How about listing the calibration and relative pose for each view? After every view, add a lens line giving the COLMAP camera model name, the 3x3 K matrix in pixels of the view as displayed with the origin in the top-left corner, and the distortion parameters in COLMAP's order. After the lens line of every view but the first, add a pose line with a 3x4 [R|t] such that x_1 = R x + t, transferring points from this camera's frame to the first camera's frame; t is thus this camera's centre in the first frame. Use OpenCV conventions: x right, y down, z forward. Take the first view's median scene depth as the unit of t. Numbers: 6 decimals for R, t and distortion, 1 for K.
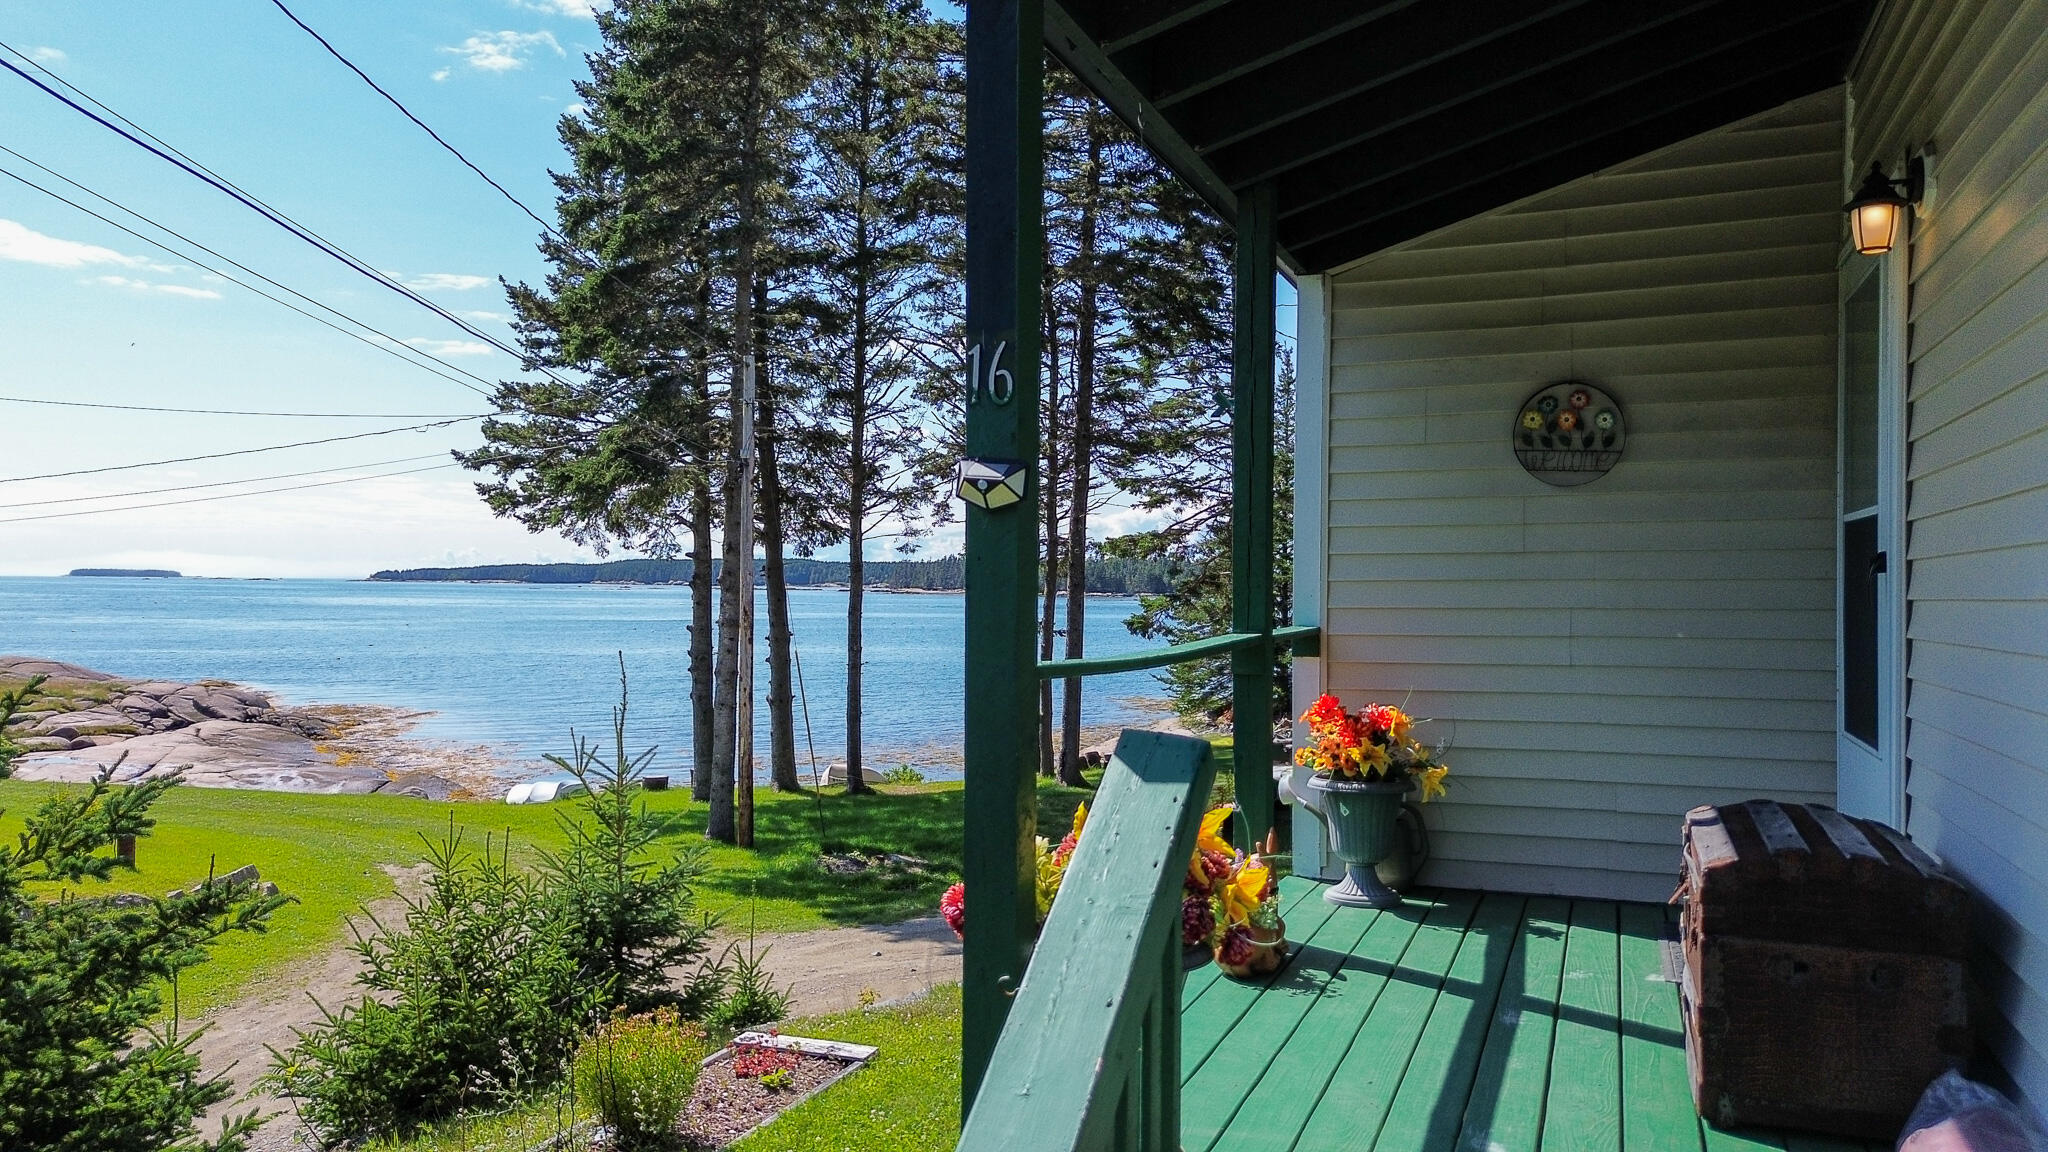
lens RADIAL K [[1455.1, 0, 1023.3], [0, 1455.1, 587.4], [0, 0, 1]] dist [0.071867, -0.069609]
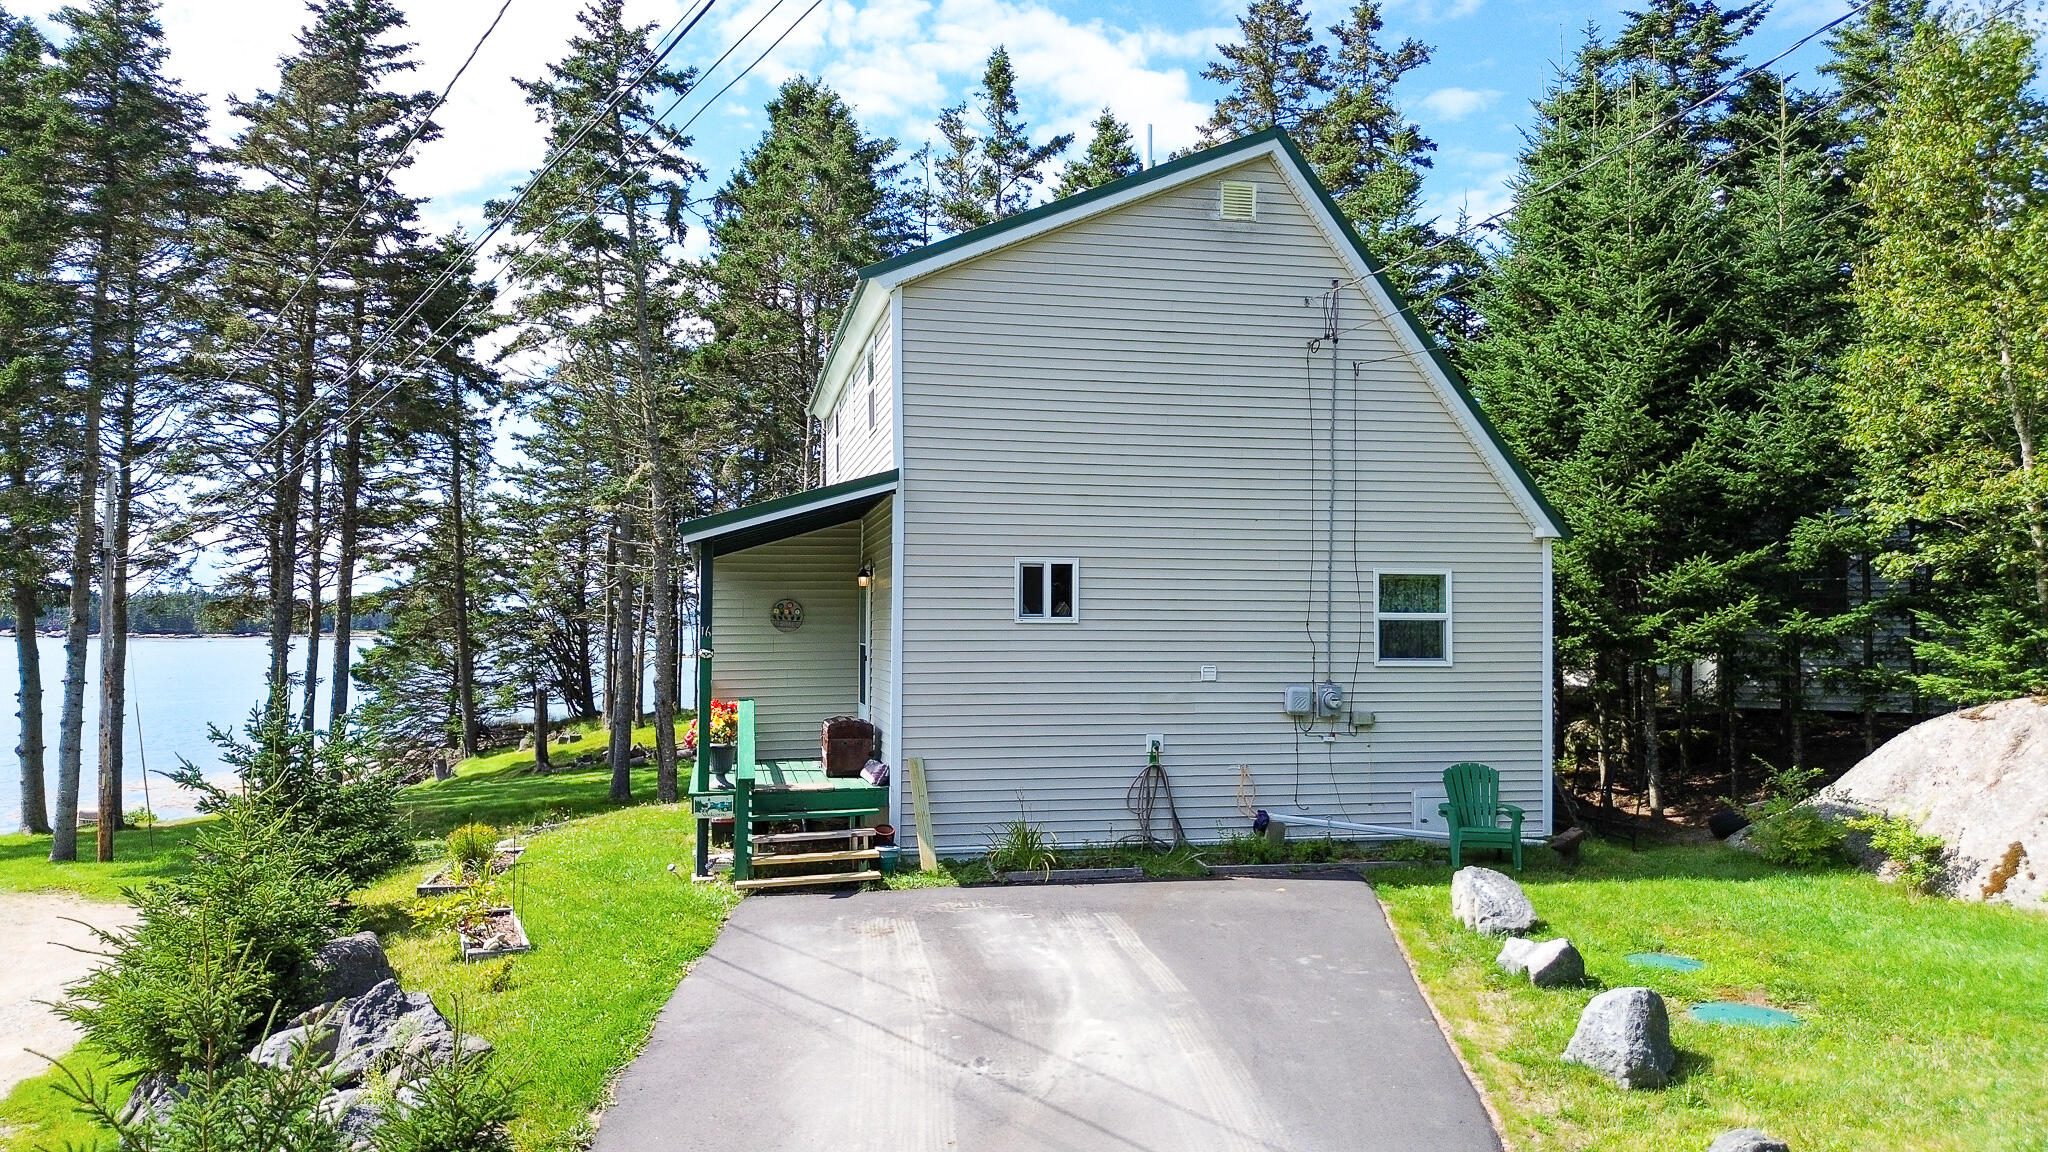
lens RADIAL K [[1455.1, 0, 1023.3], [0, 1455.1, 587.4], [0, 0, 1]] dist [0.071867, -0.069609]
pose [[0.832212, 0.010624, 0.554356, -1.001739], [0.003355, 0.999702, -0.024195, -0.089779], [-0.554448, 0.021995, 0.831928, -2.014311]]
